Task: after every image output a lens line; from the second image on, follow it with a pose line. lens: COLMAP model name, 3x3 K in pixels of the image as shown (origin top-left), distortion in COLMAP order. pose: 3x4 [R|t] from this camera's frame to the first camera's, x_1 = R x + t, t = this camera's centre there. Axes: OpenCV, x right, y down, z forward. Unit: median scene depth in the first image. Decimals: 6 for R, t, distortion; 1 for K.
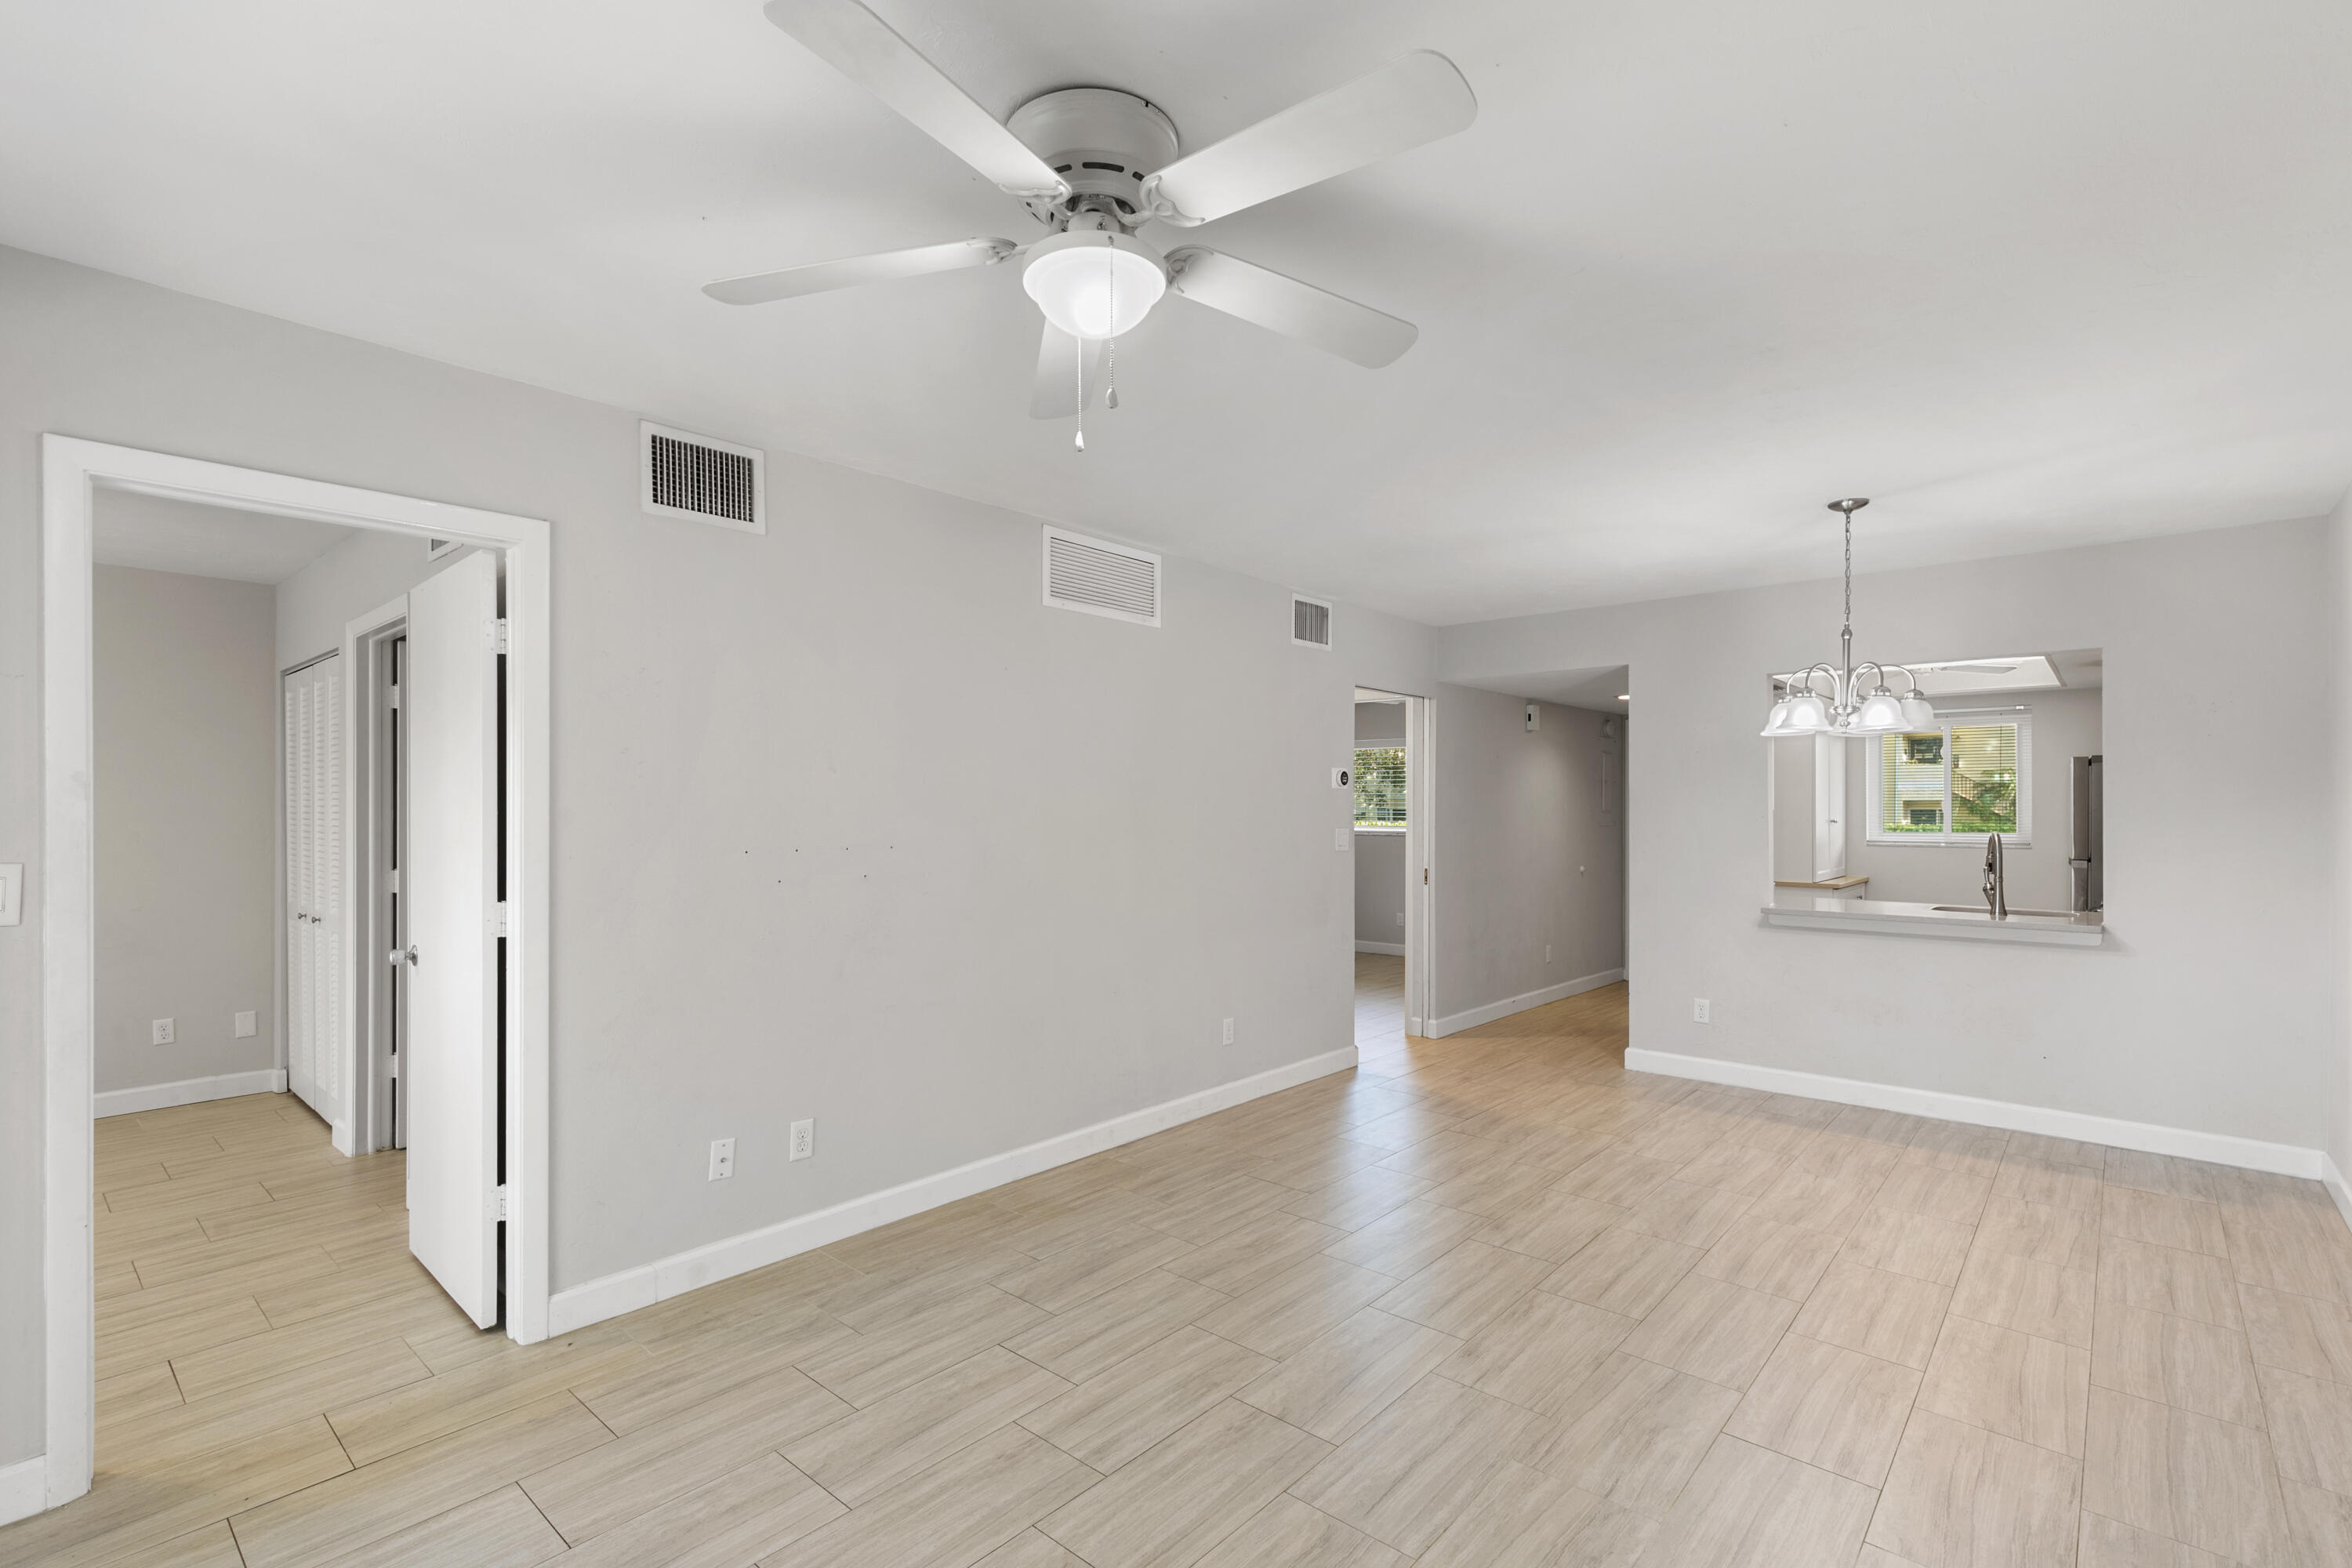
lens RADIAL K [[1069.7, 0, 1174.9], [0, 1069.7, 797.0], [0, 0, 1]] dist [0.002730, 0.000567]
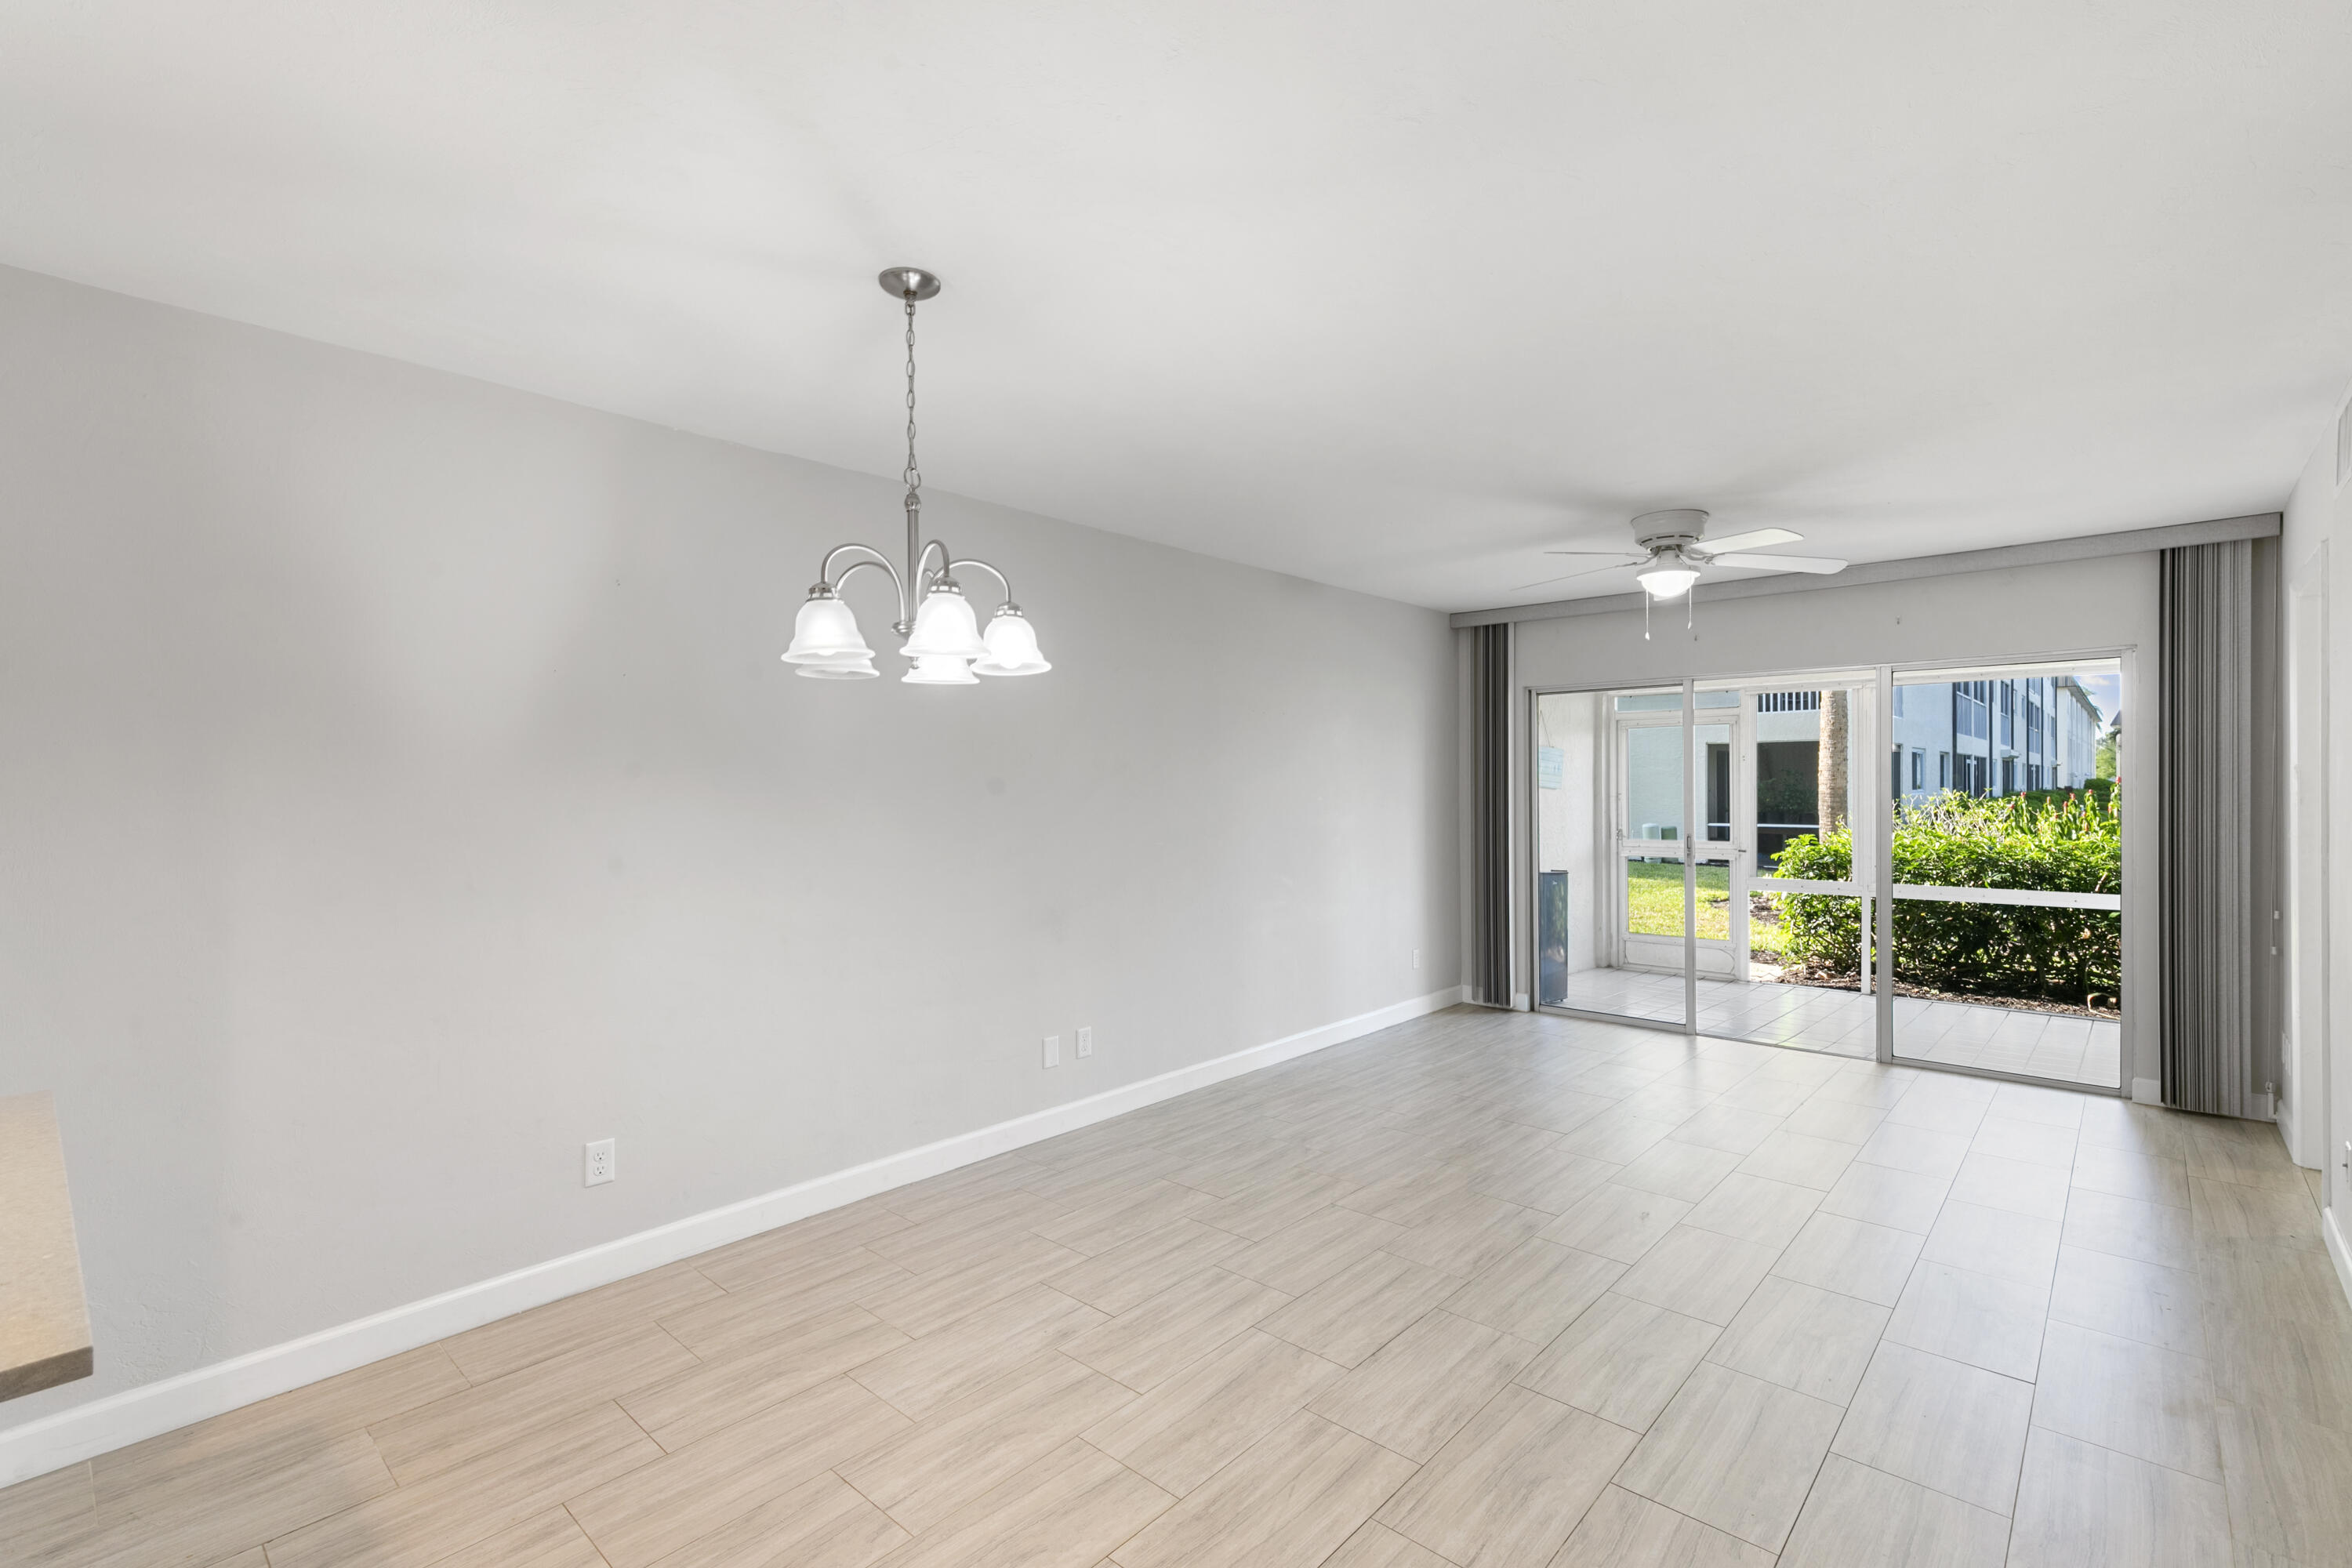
lens RADIAL K [[1069.7, 0, 1176.6], [0, 1069.7, 787.2], [0, 0, 1]] dist [0.002730, 0.000567]
pose [[-0.999960, 0.005719, 0.006864, 0.541166], [0.005675, 0.999964, -0.006359, 0.011587], [-0.006900, -0.006320, -0.999956, 1.805536]]
